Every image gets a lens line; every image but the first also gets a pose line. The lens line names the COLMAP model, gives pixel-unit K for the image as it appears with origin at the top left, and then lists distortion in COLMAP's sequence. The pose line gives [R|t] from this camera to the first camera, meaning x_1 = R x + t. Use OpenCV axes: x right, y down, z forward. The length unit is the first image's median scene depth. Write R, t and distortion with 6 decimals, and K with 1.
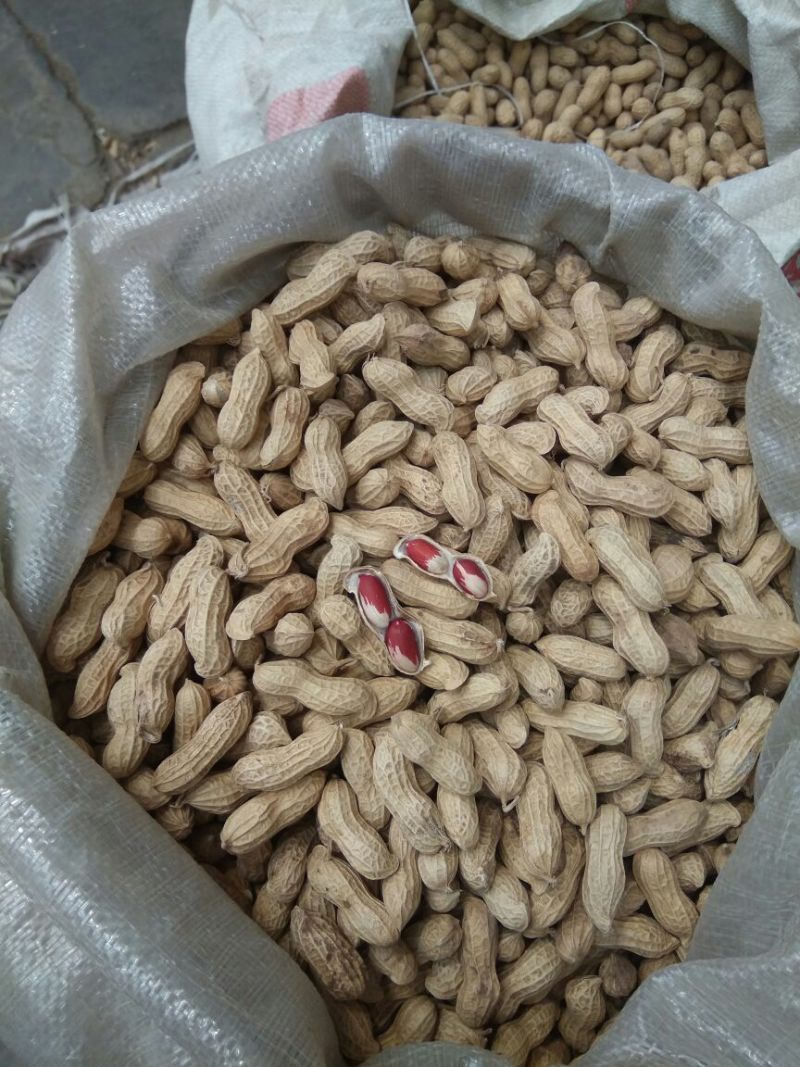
lens RADIAL K [[876.8, 0, 385.3], [0, 876.8, 529.1], [0, 0, 1]] dist [0.108777, -0.172098]
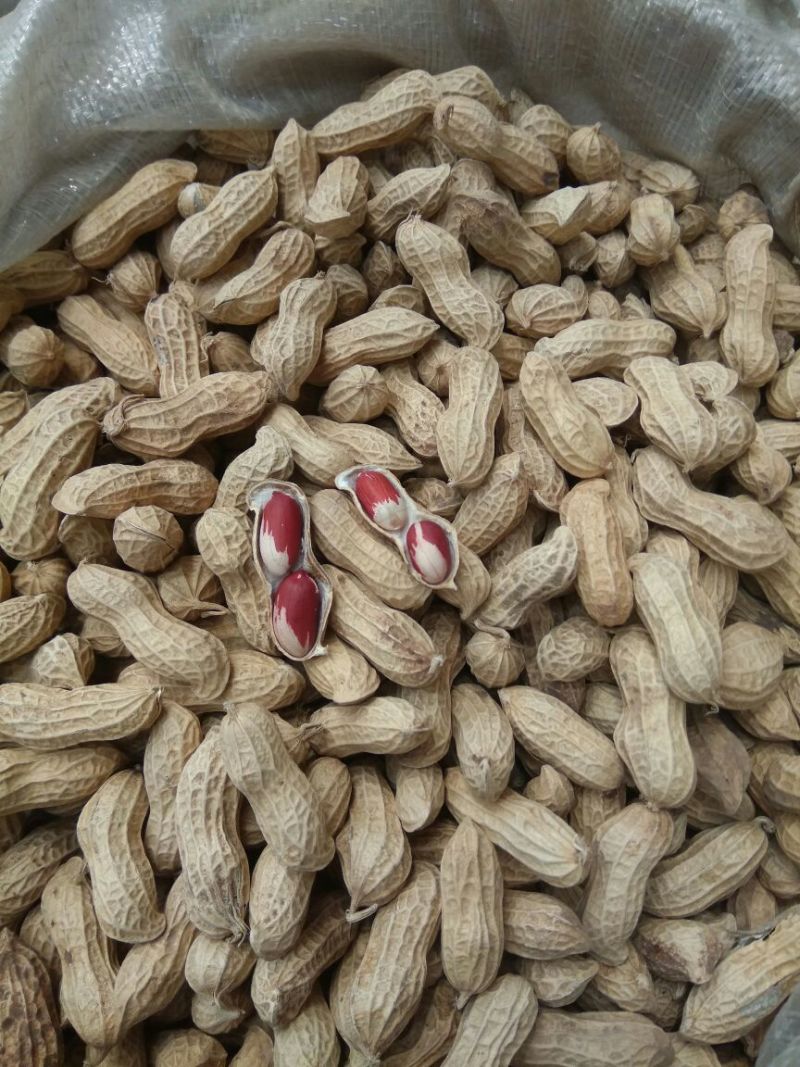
lens RADIAL K [[848.6, 0, 404.2], [0, 848.6, 537.7], [0, 0, 1]] dist [0.118681, -0.256585]
pose [[0.931004, 0.328365, -0.159401, 0.171628], [-0.341976, 0.937360, -0.066403, 0.091997], [0.127612, 0.116333, 0.984978, 0.368926]]
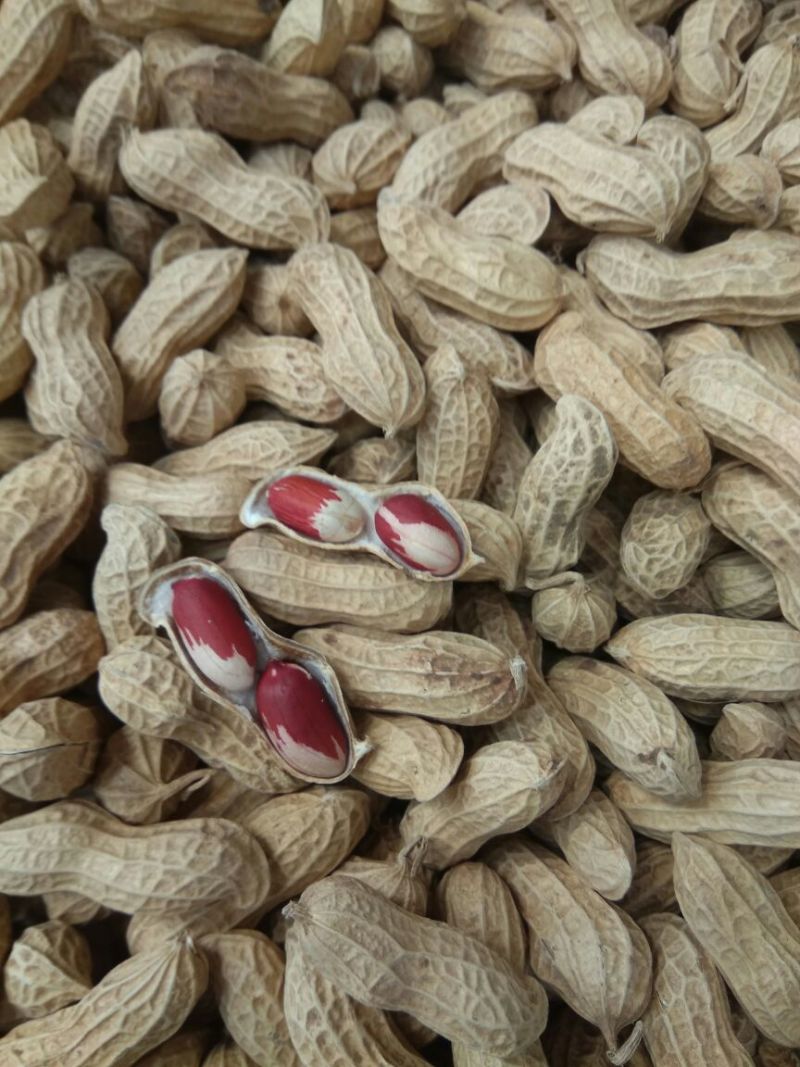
lens RADIAL K [[836.9, 0, 400.0], [0, 836.9, 533.5], [0, 0, 1]] dist [0.110283, -0.233125]
pose [[0.970724, -0.223387, -0.088275, 0.121399], [0.220899, 0.974589, -0.037136, 0.066955], [0.094328, 0.016549, 0.995404, 0.570693]]
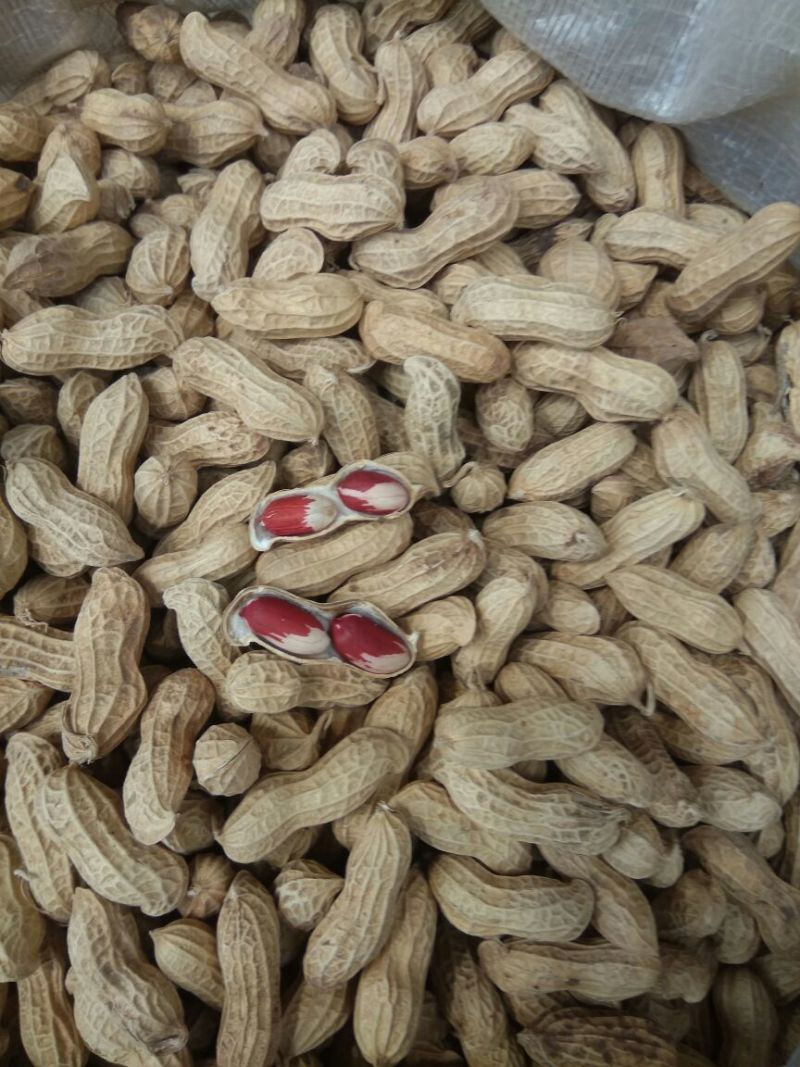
lens RADIAL K [[846.6, 0, 385.5], [0, 846.6, 539.5], [0, 0, 1]] dist [0.119945, -0.254610]
pose [[0.719666, -0.691058, 0.067229, 0.038917], [0.679287, 0.720816, 0.137818, 0.002117], [-0.143700, -0.053515, 0.988173, 0.386913]]
